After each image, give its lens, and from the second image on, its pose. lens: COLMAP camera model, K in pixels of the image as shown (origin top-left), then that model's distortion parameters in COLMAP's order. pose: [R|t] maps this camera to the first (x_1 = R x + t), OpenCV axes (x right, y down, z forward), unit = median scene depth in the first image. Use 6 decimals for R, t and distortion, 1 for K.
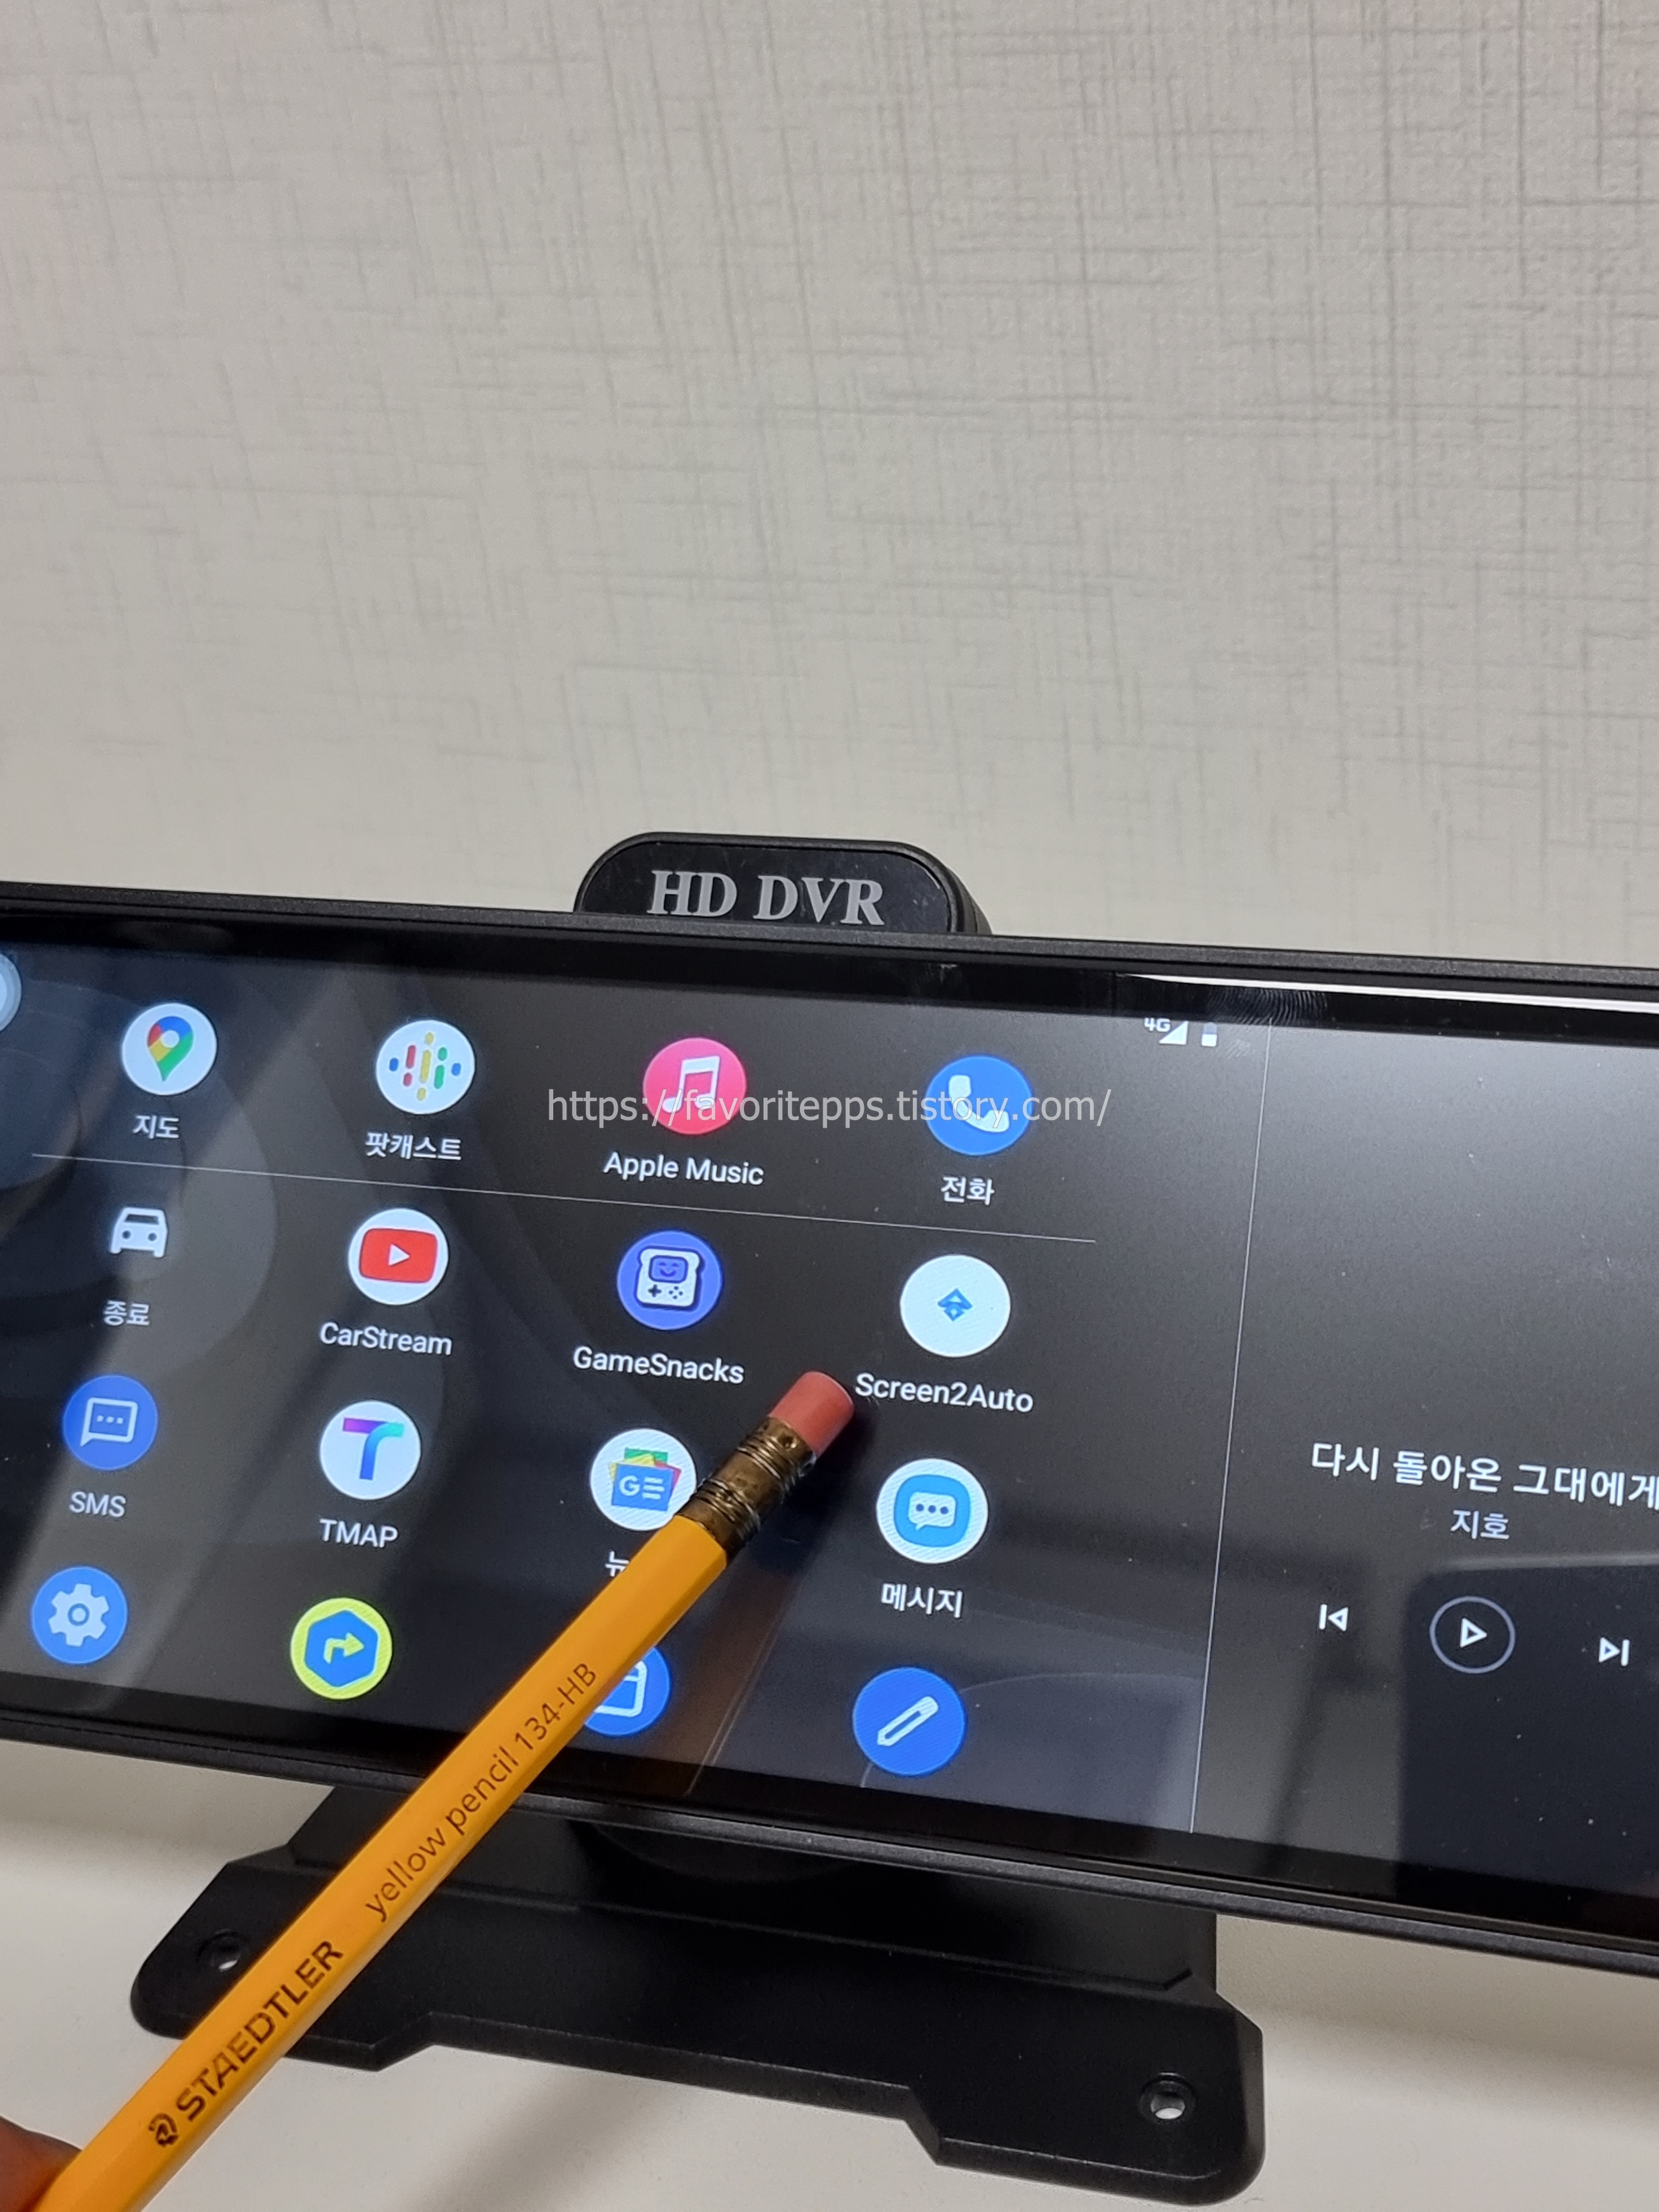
lens RADIAL K [[3382.5, 0, 896.3], [0, 3382.5, 1113.3], [0, 0, 1]] dist [0.061283, 0.000000]
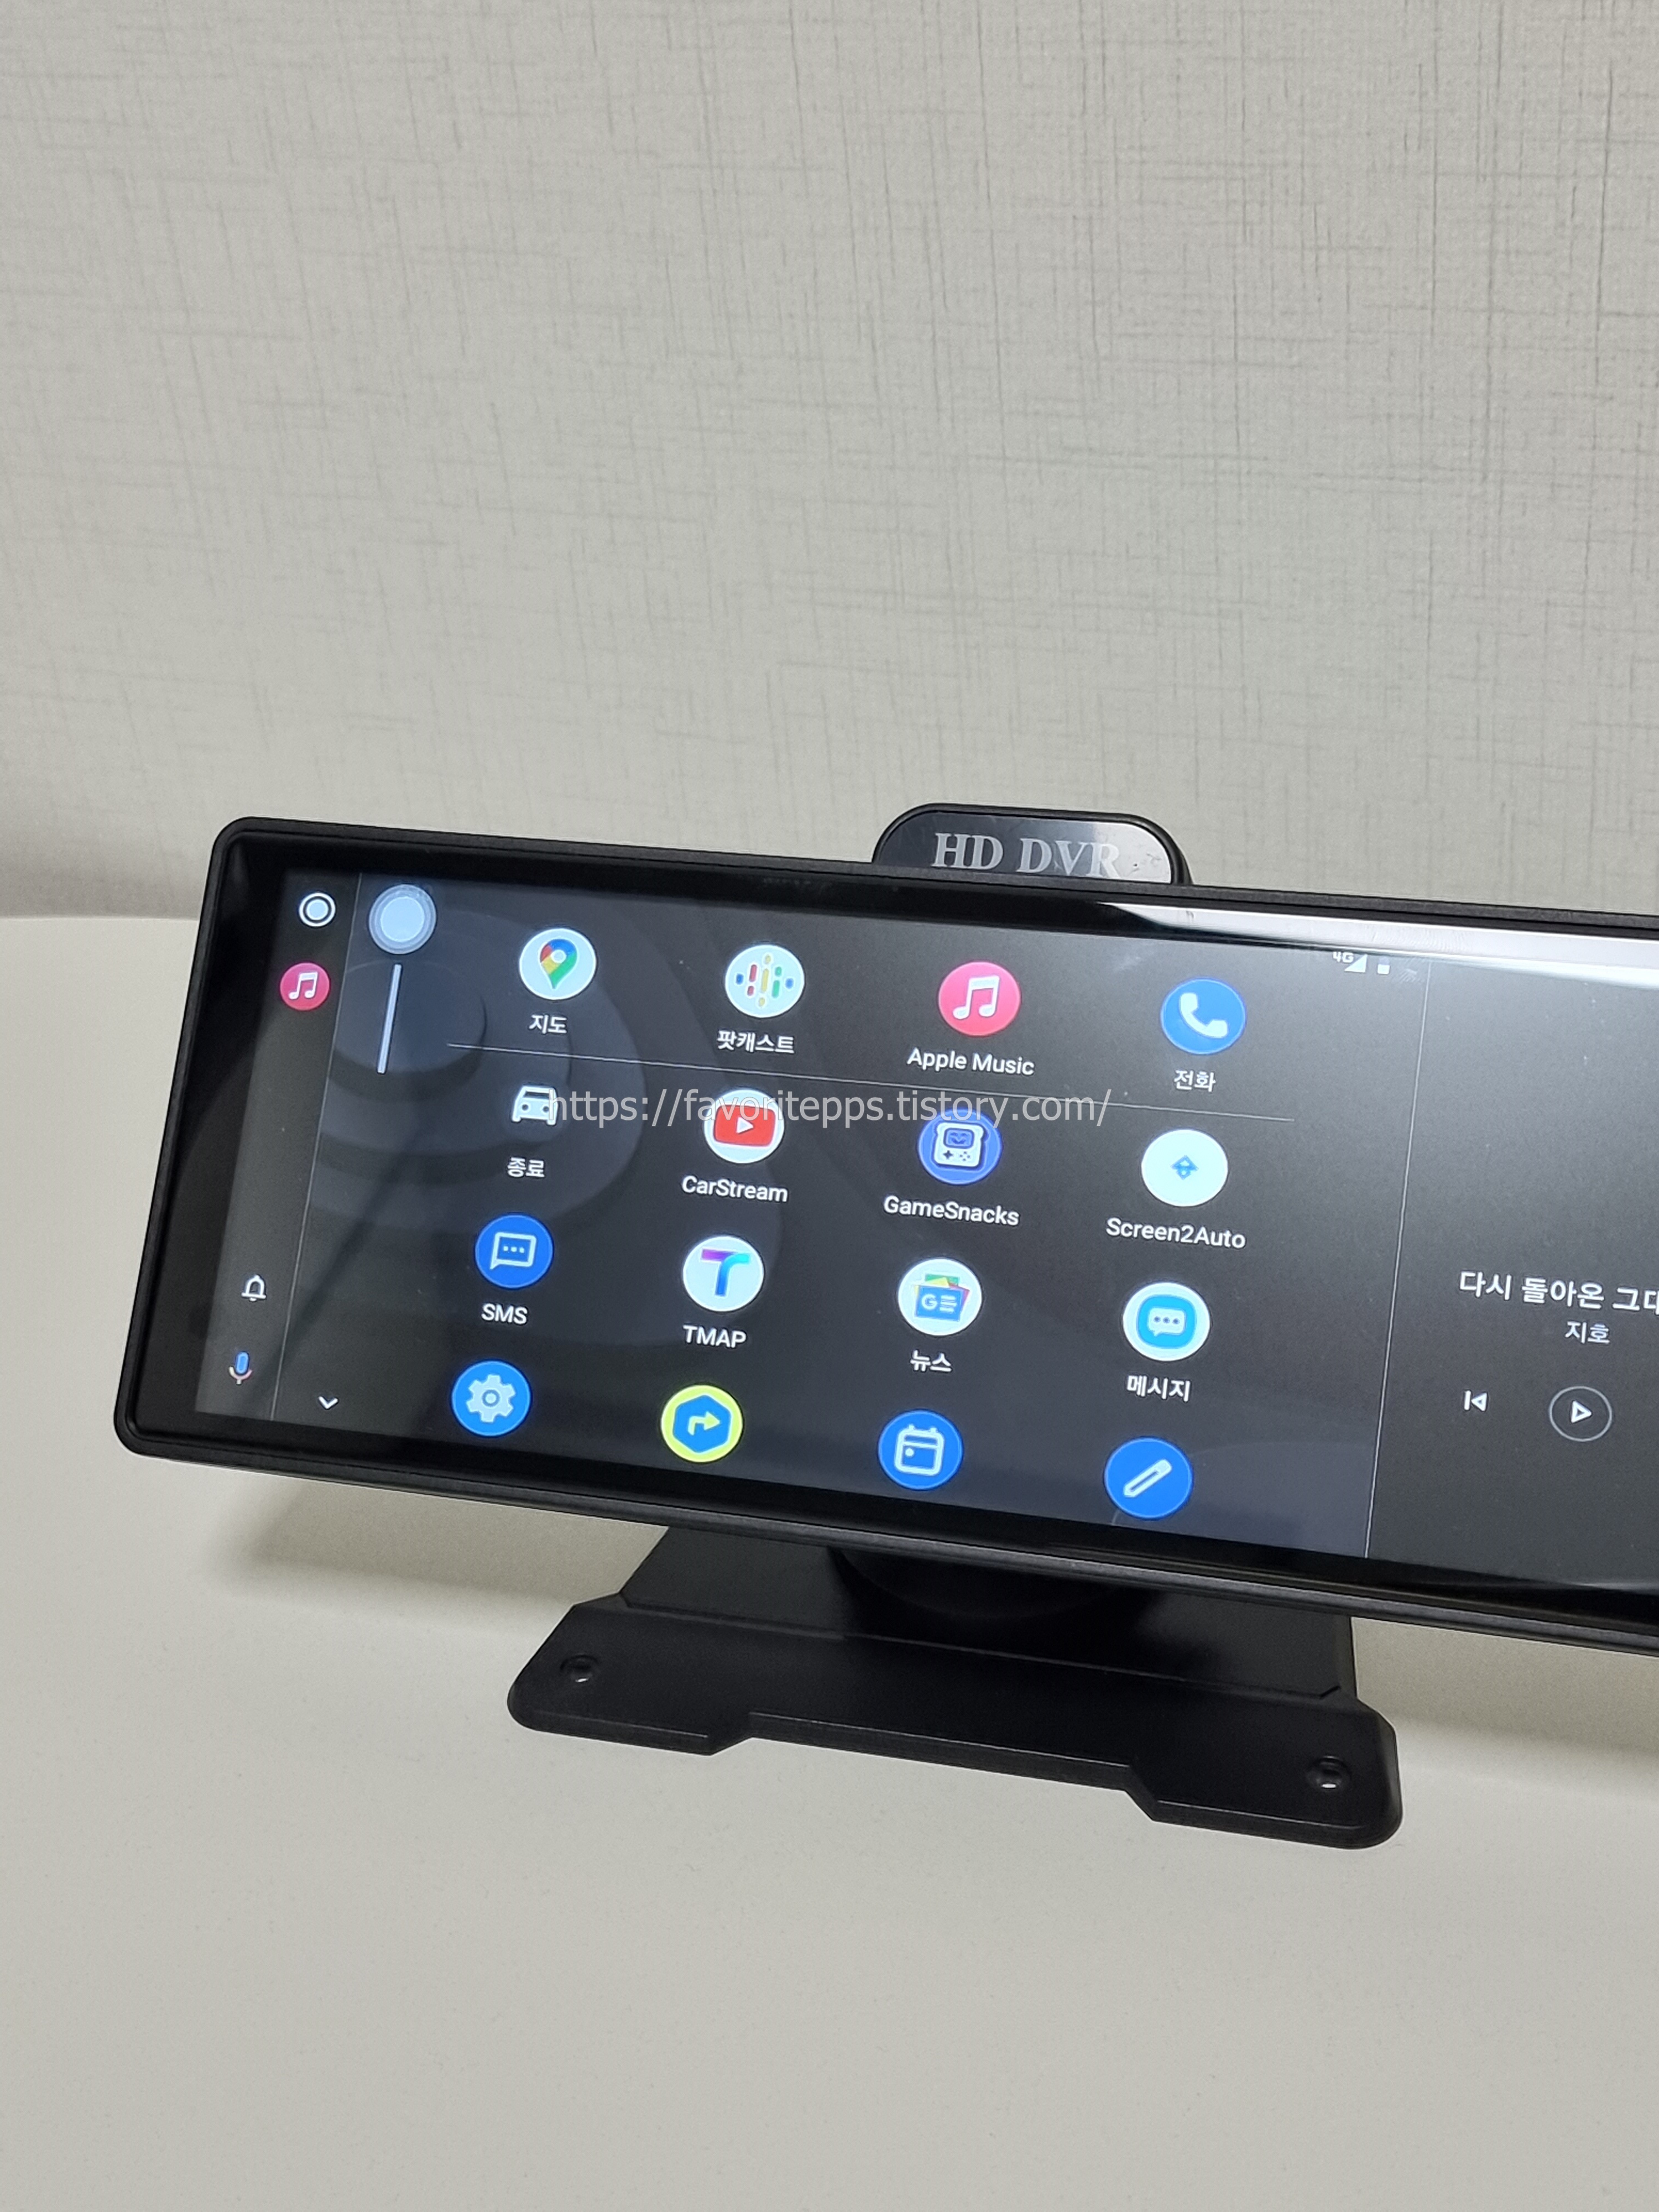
lens RADIAL K [[3382.5, 0, 898.0], [0, 3382.5, 1151.7], [0, 0, 1]] dist [0.061283, 0.000000]
pose [[0.999356, 0.019951, 0.029813, -0.098347], [-0.020402, 0.999681, 0.014871, 0.024520], [-0.029507, -0.015470, 0.999445, -0.230425]]
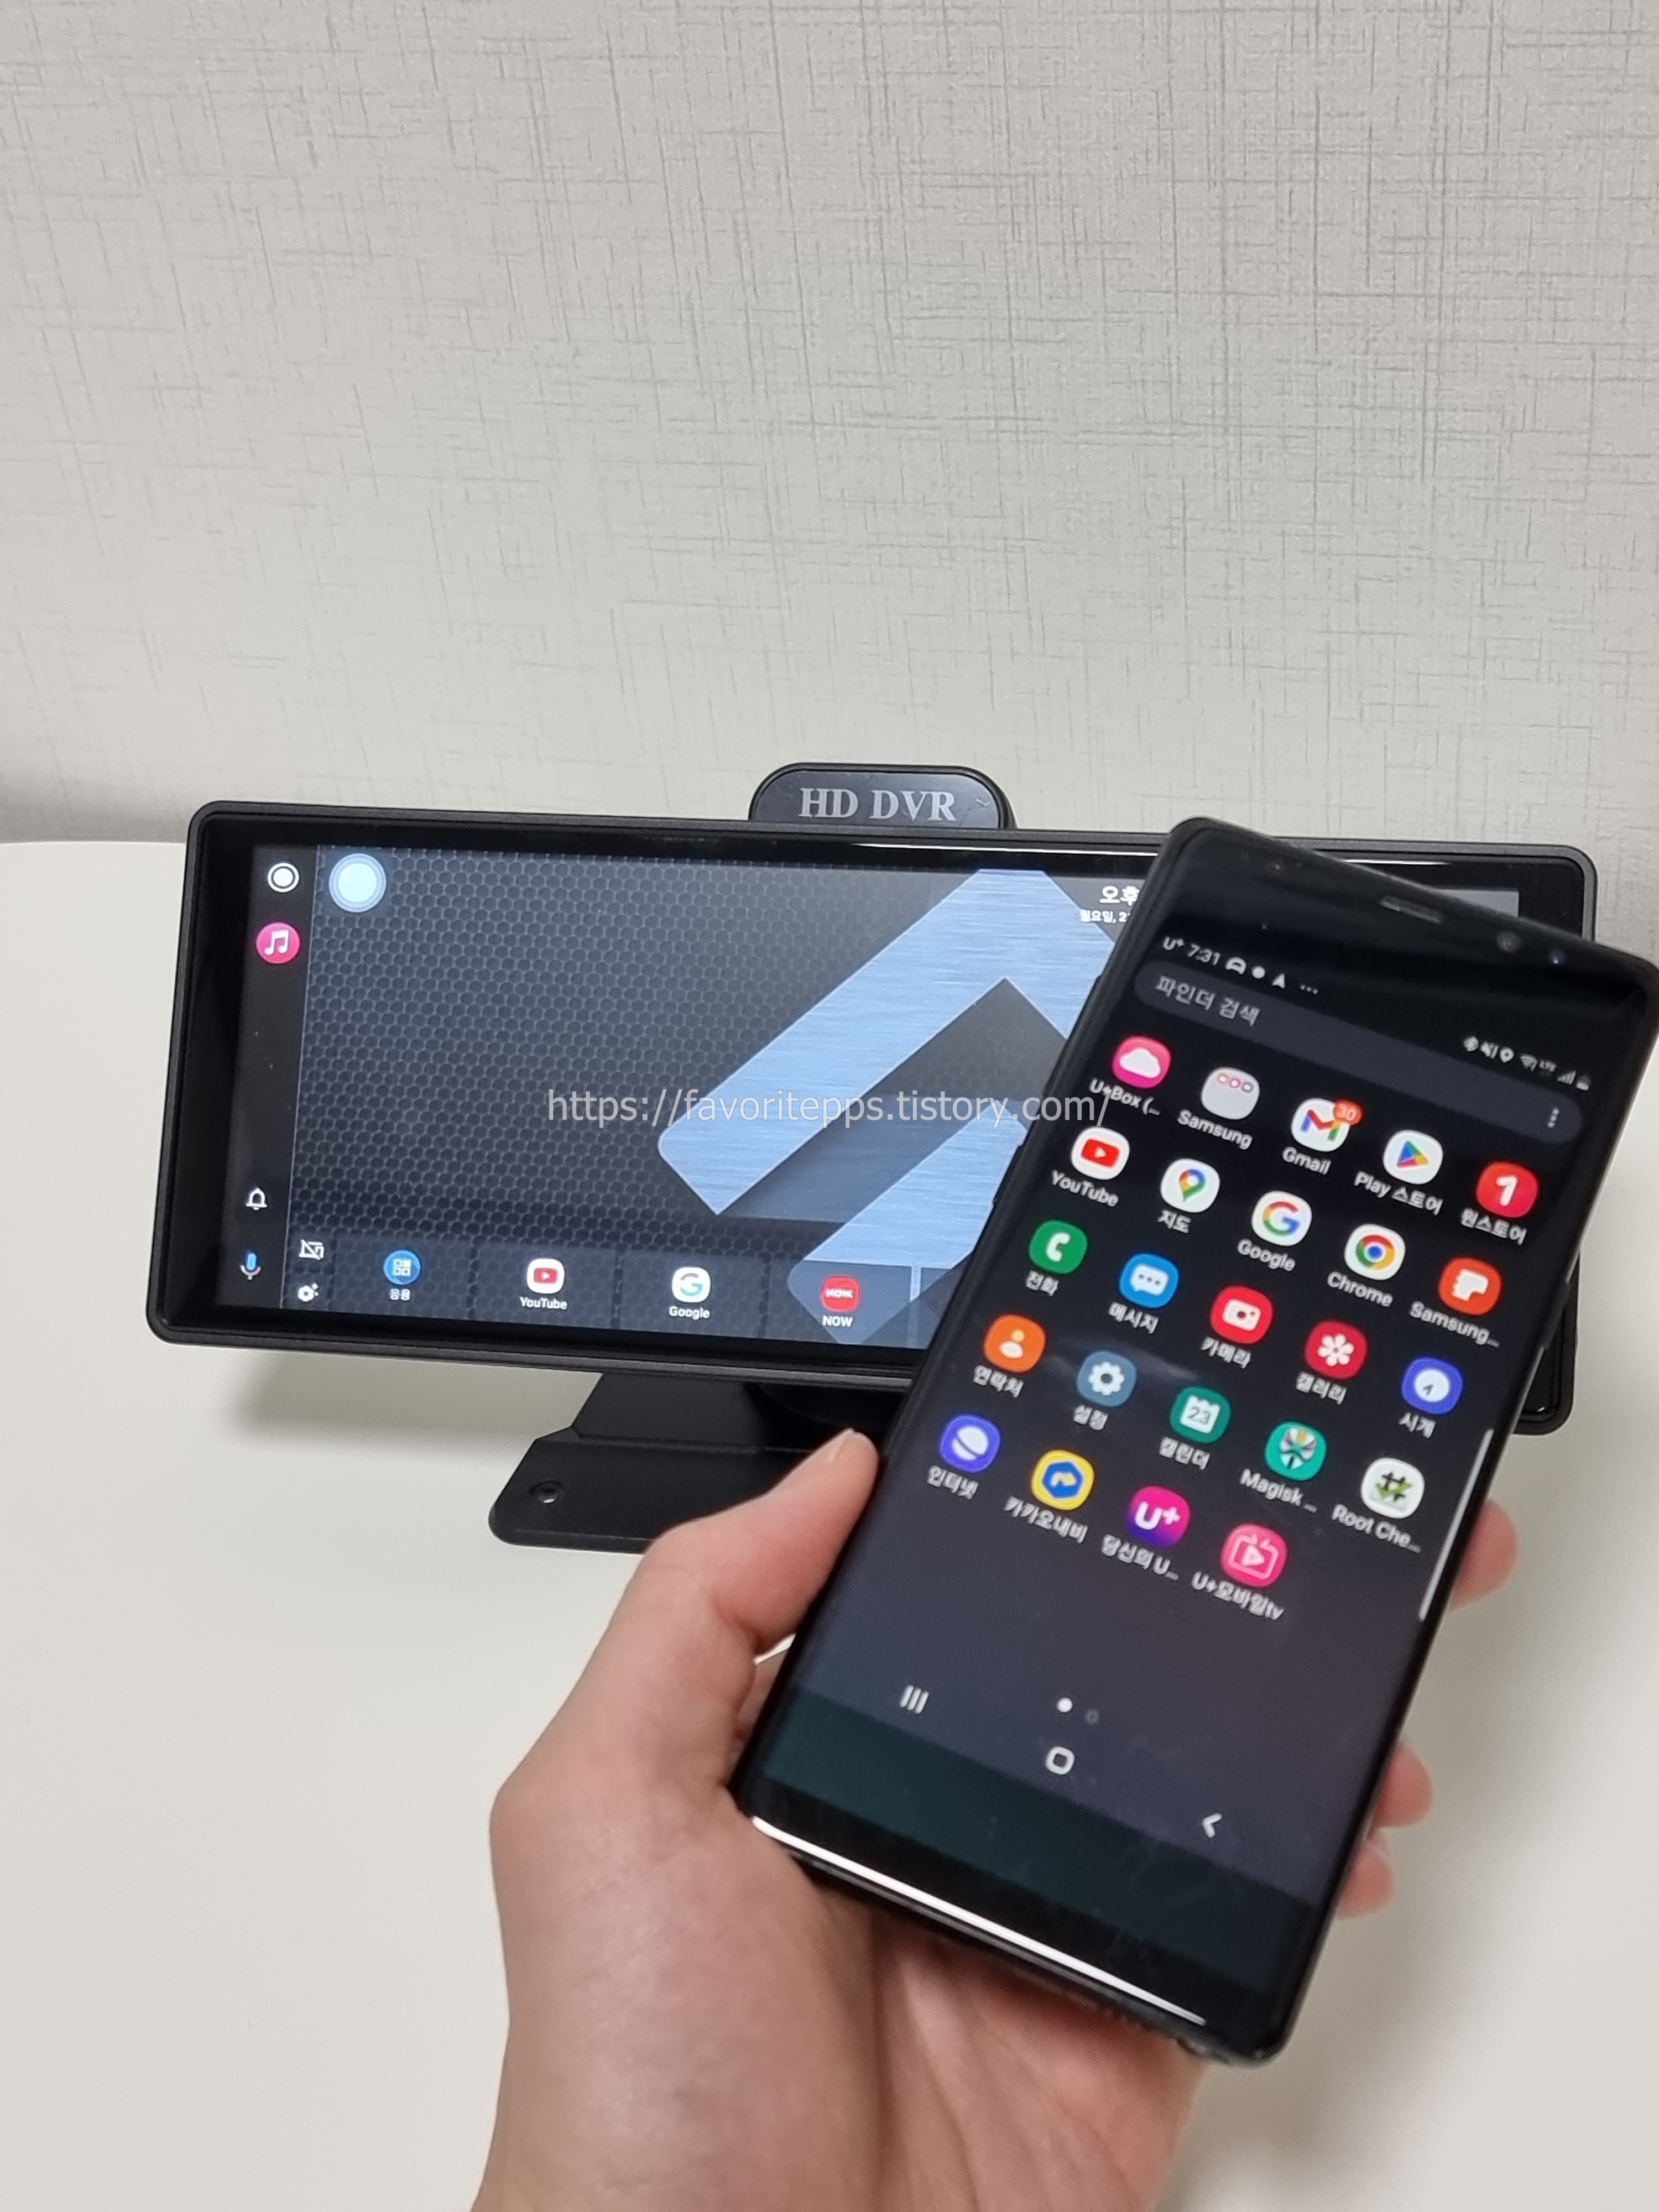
lens RADIAL K [[3382.5, 0, 914.6], [0, 3382.5, 1166.4], [0, 0, 1]] dist [0.061283, 0.000000]
pose [[0.992680, -0.046382, 0.111511, -0.161826], [0.035757, 0.994791, 0.095463, -0.036574], [-0.115357, -0.090777, 0.989167, -0.447345]]
